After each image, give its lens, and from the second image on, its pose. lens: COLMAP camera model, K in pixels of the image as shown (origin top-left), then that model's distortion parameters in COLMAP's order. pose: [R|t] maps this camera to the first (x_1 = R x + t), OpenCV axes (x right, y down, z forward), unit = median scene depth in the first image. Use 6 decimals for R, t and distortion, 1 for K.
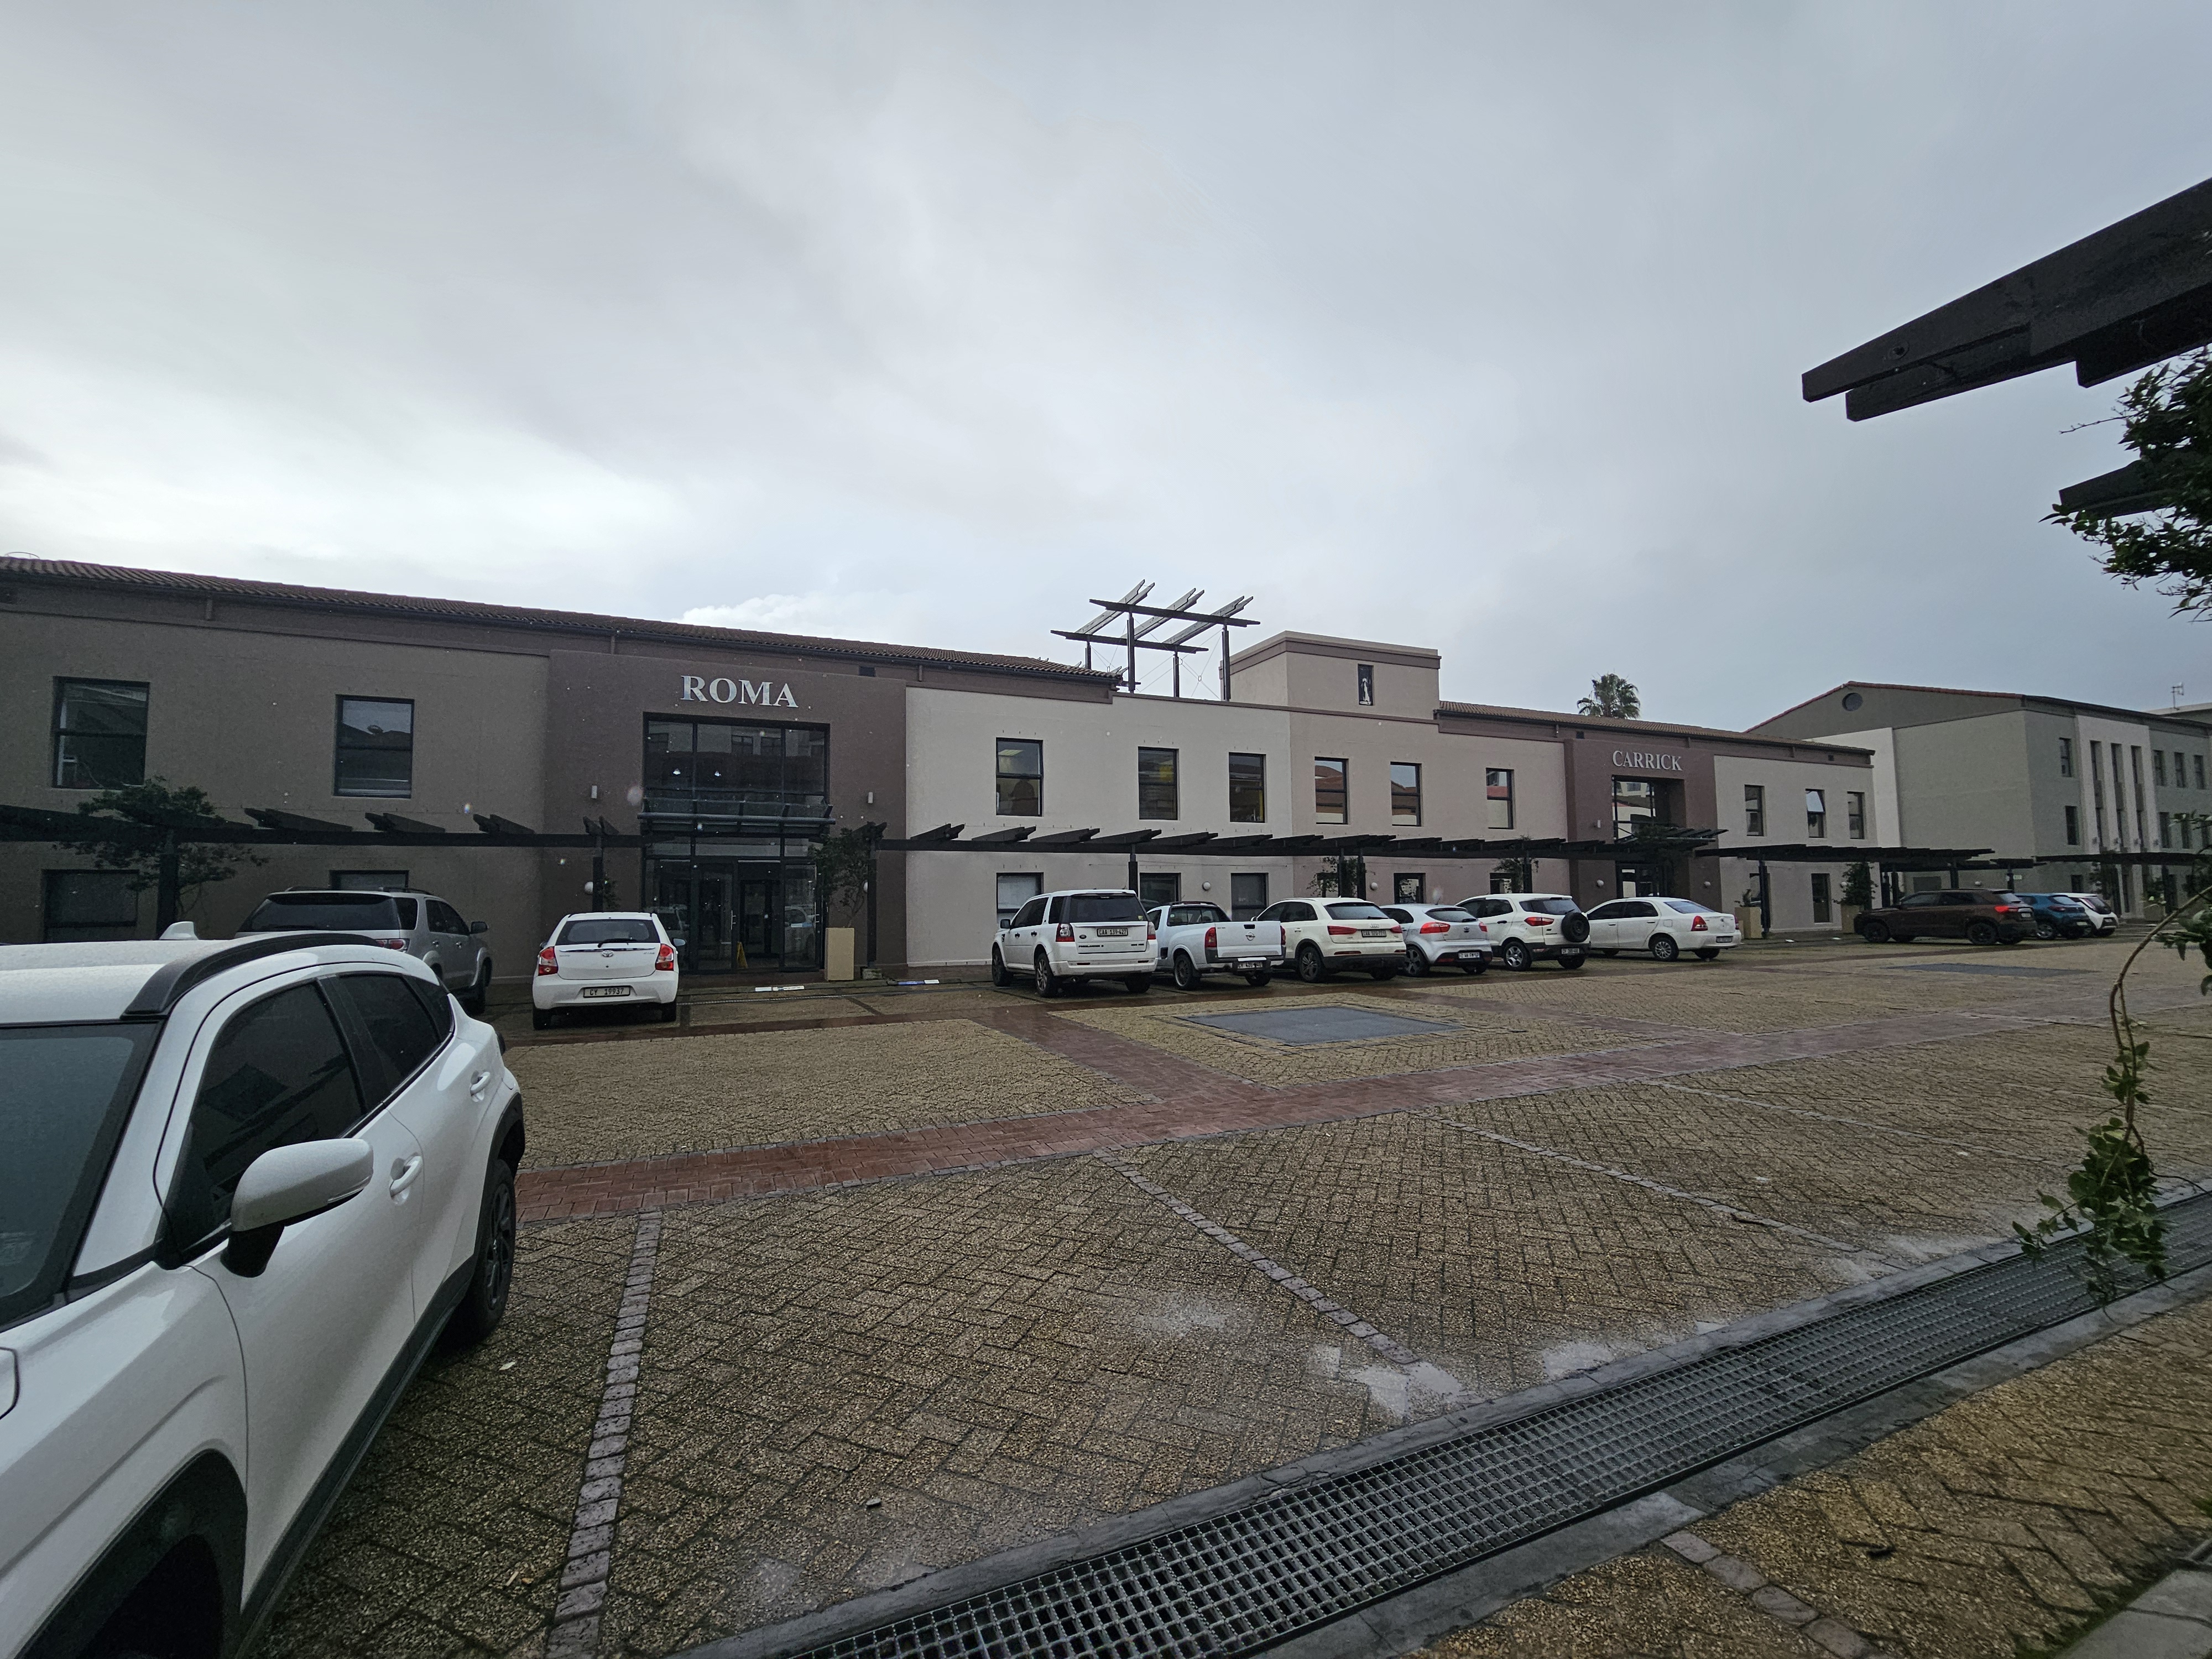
lens RADIAL K [[912.4, 0, 1105.9], [0, 912.4, 837.6], [0, 0, 1]] dist [-0.000620, -0.000514]
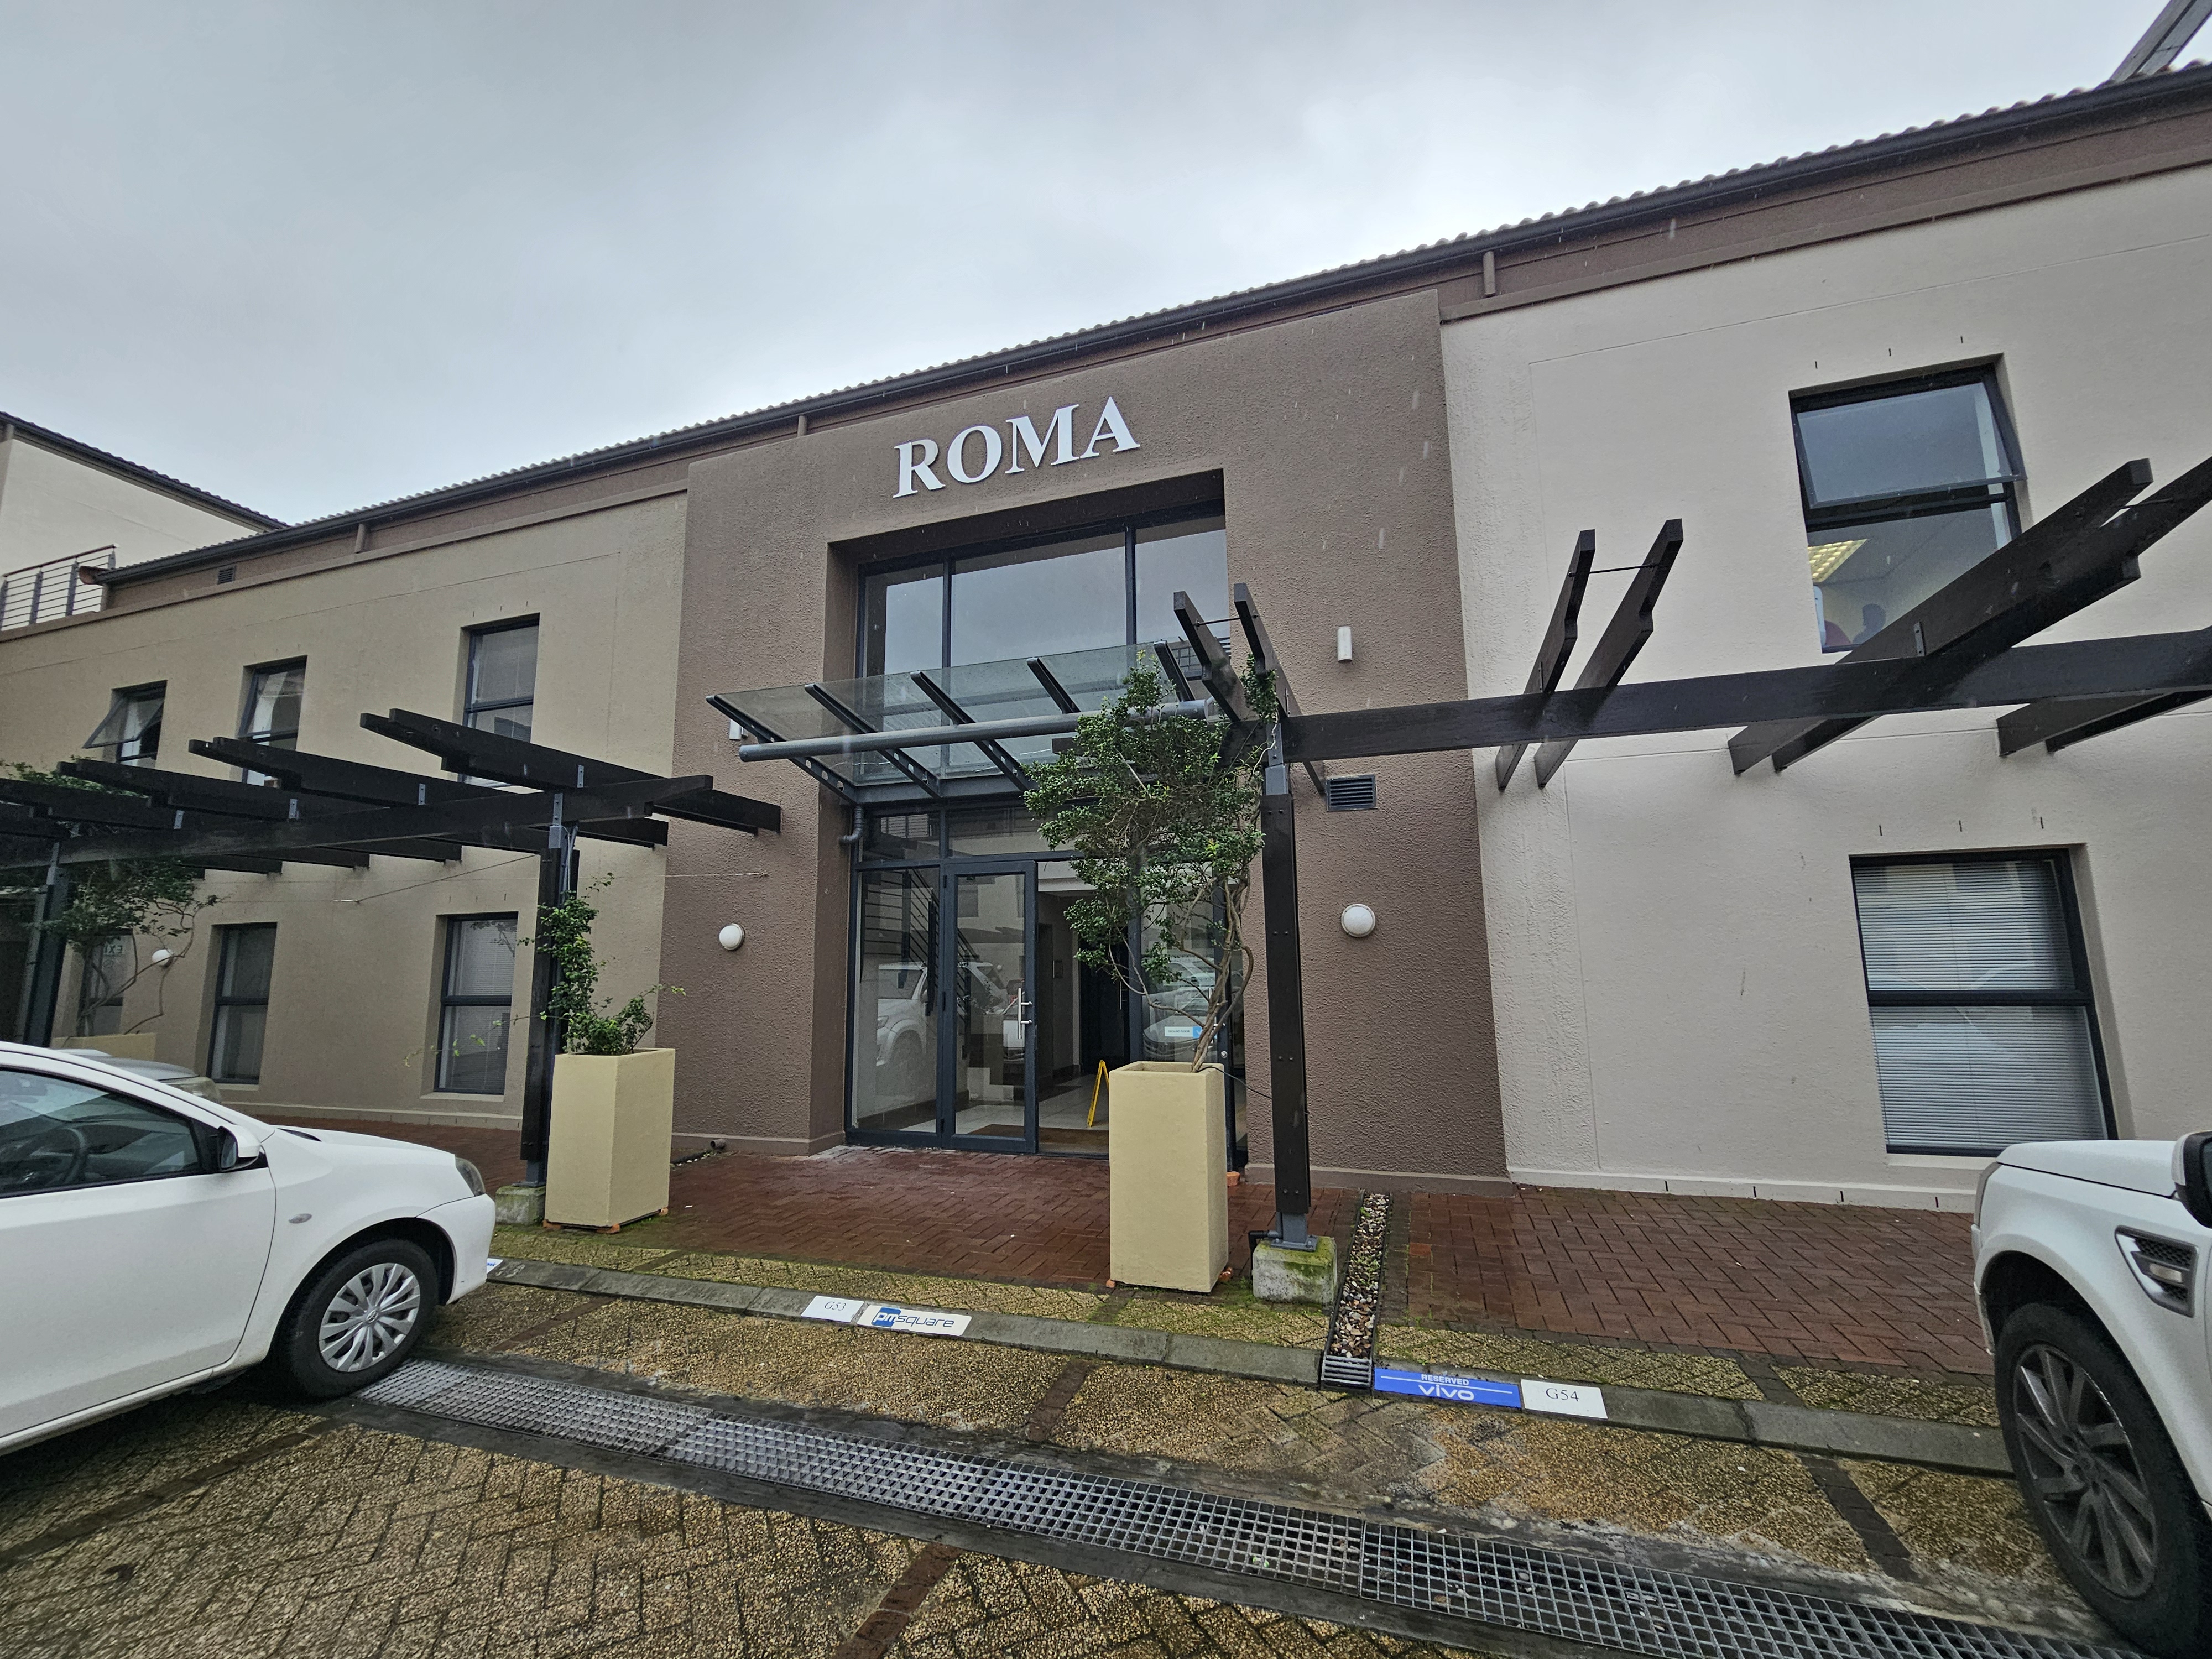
lens RADIAL K [[912.4, 0, 1105.9], [0, 912.4, 837.6], [0, 0, 1]] dist [-0.000620, -0.000514]
pose [[0.741972, -0.100488, -0.662858, -0.073809], [0.050409, 0.994266, -0.094303, 0.034236], [0.668534, 0.036556, 0.742783, 0.464156]]
